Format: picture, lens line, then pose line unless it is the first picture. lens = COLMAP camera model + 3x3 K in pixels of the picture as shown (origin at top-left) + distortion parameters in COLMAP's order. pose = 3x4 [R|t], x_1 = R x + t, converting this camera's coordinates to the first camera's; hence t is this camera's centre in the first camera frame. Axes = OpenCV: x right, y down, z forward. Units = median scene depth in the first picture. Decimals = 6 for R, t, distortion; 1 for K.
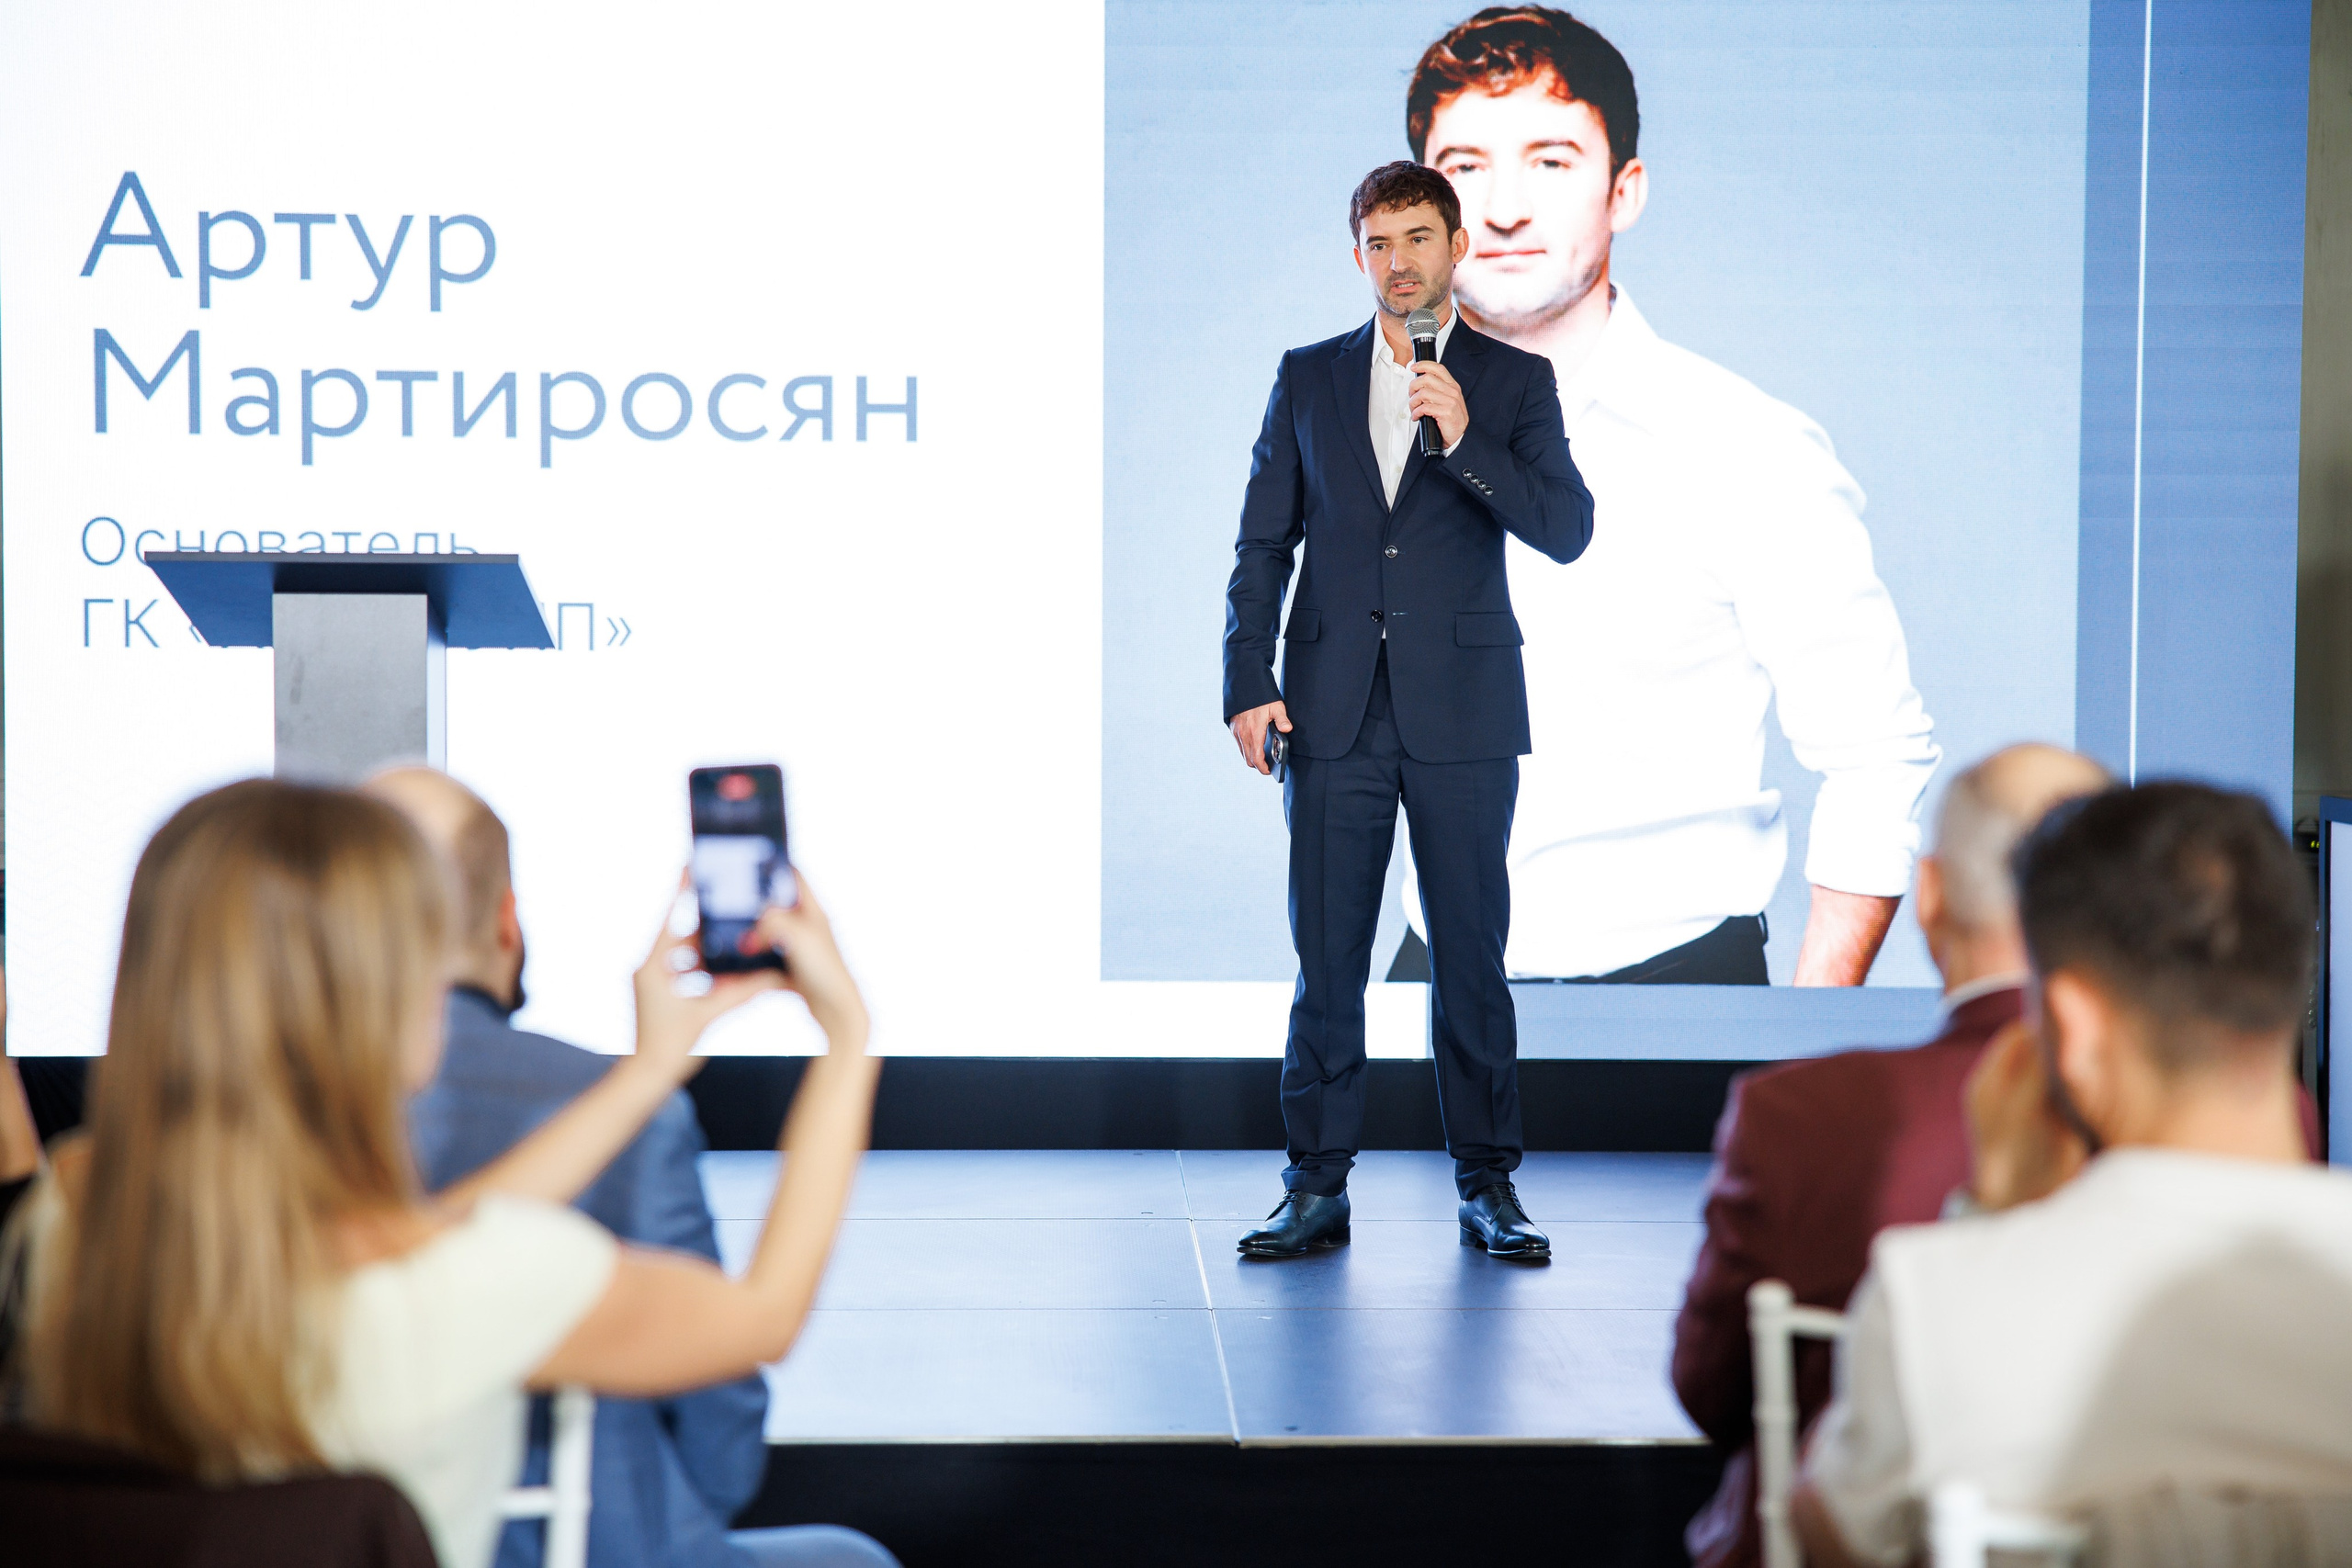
lens RADIAL K [[4565.8, 0, 1176.0], [0, 4565.8, 784.0], [0, 0, 1]] dist [0.209680, -0.293981]
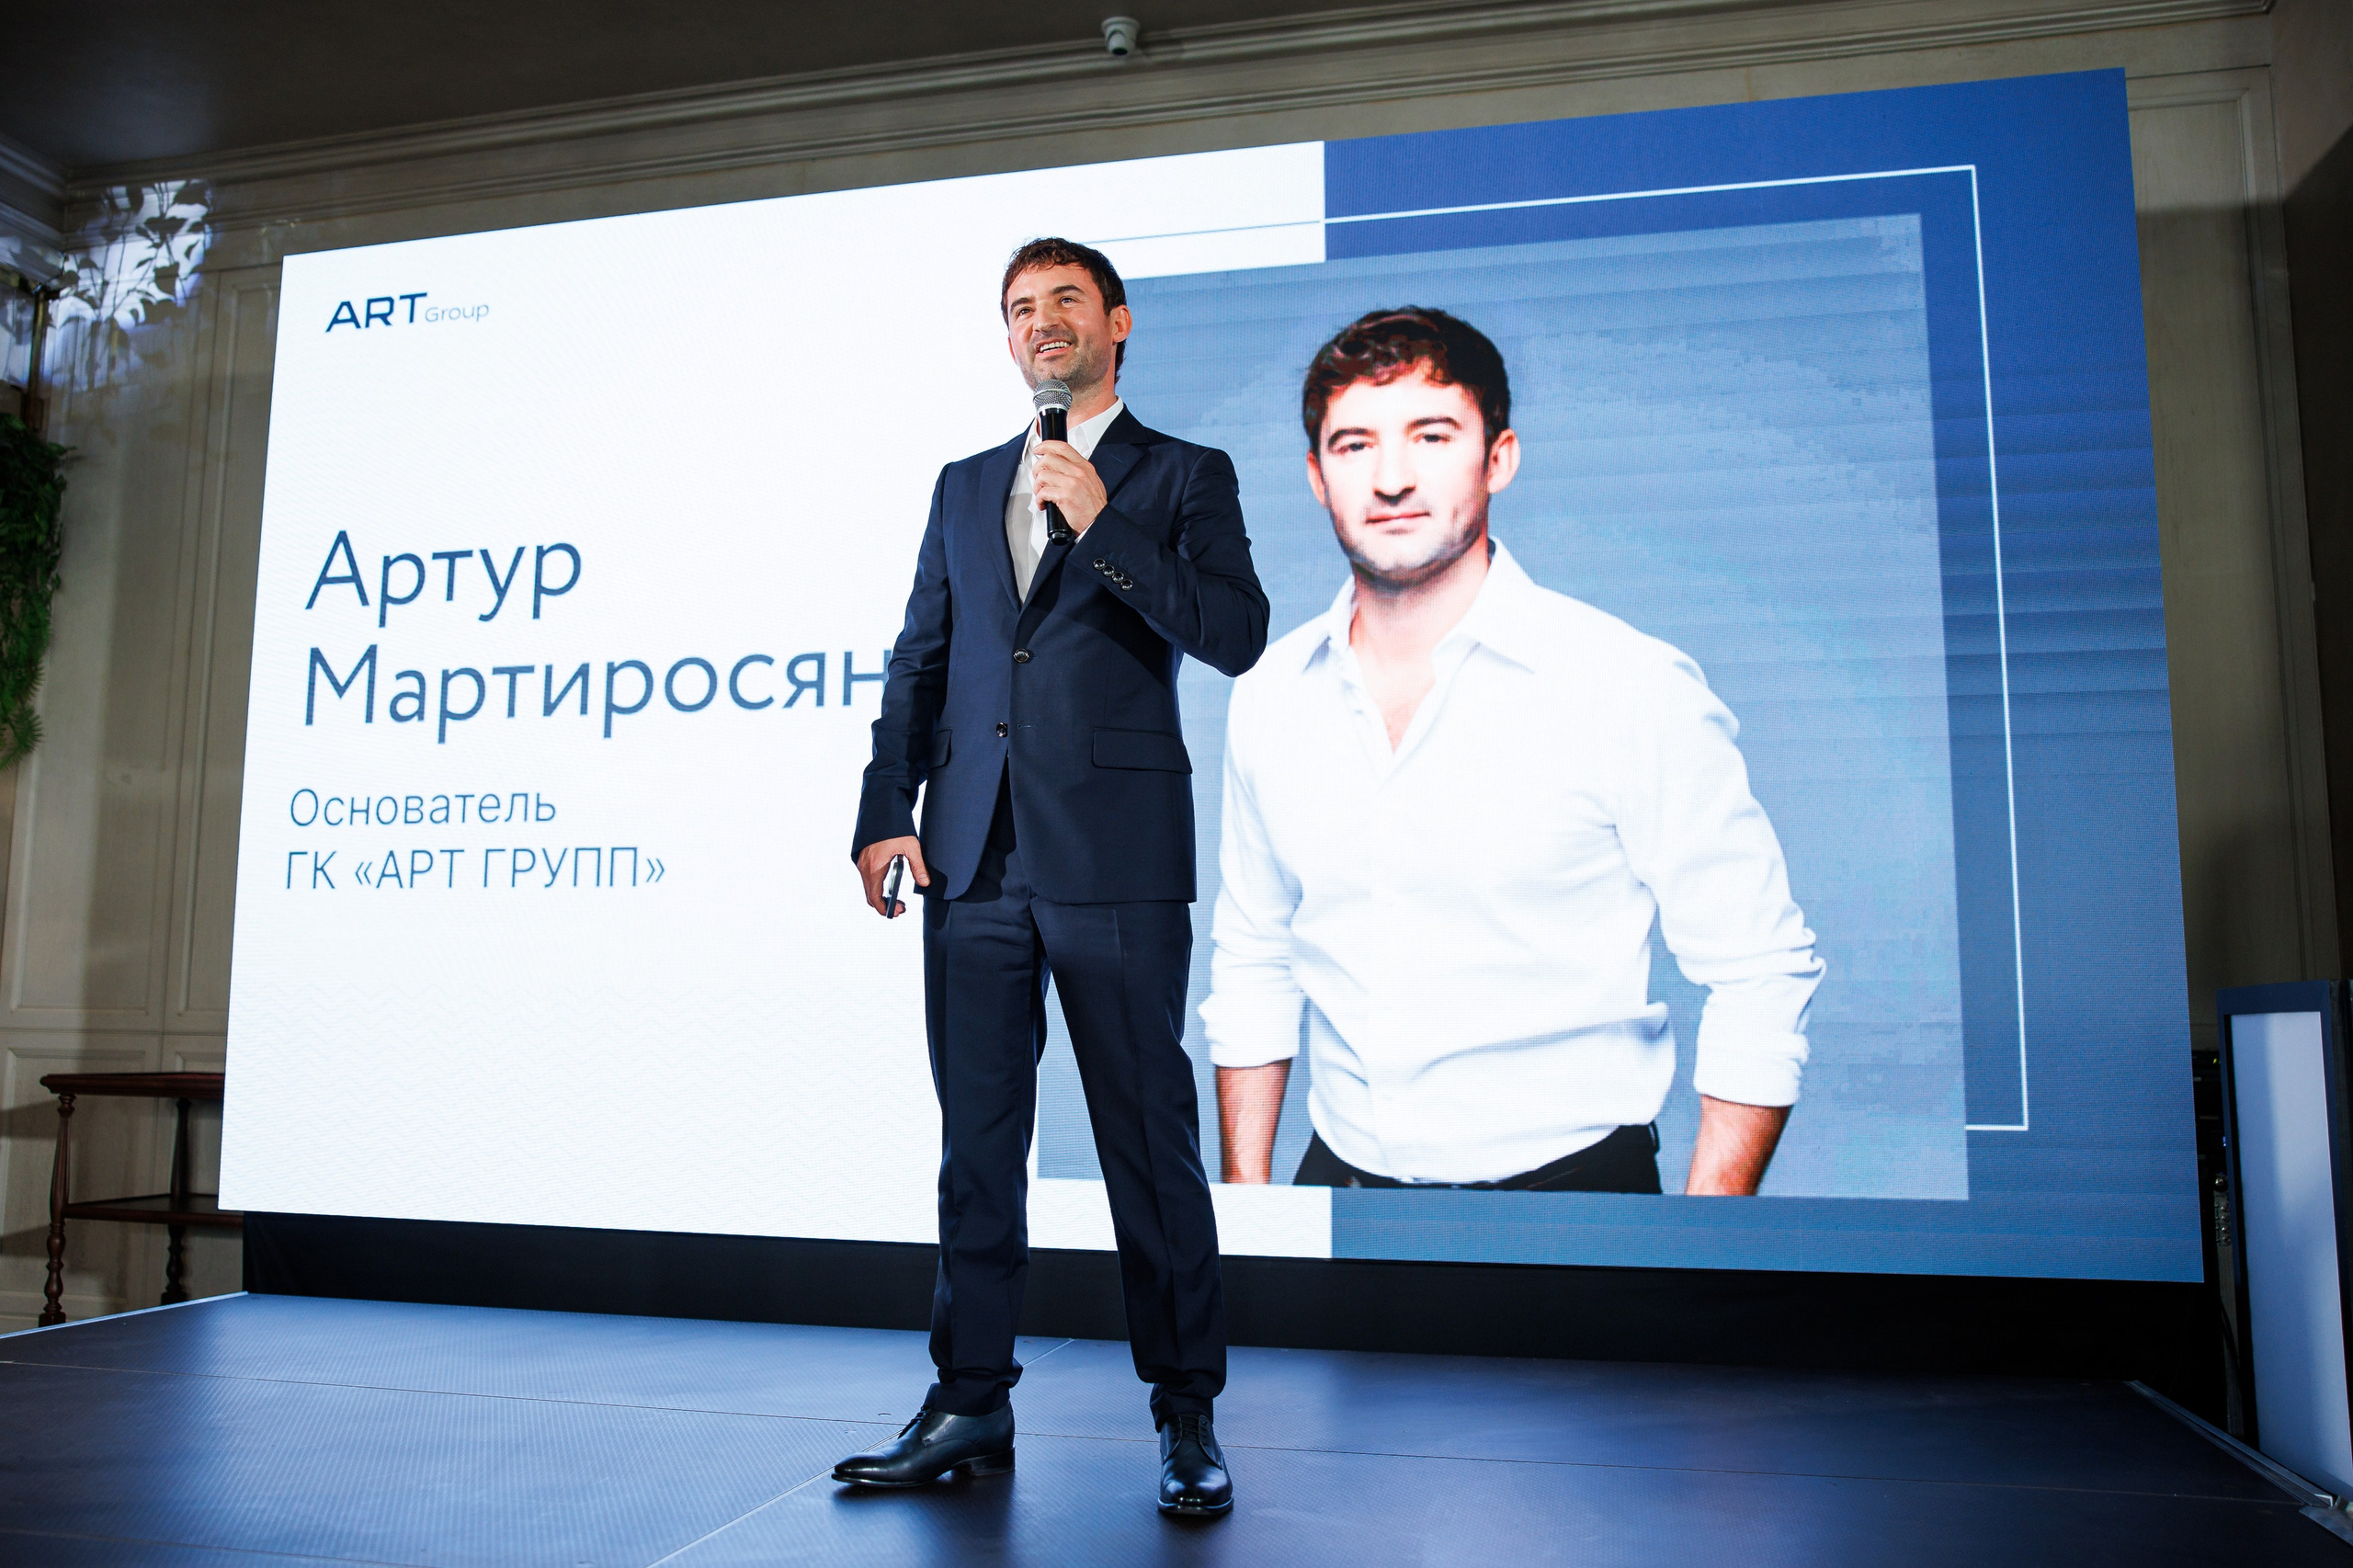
lens RADIAL K [[2061.3, 0, 1054.5], [0, 2061.3, 742.2], [0, 0, 1]] dist [-0.118844, 0.107668]
pose [[0.961407, -0.033594, -0.273073, 0.126945], [-0.015207, 0.984512, -0.174659, 0.025981], [0.274711, 0.172071, 0.946005, 0.515505]]
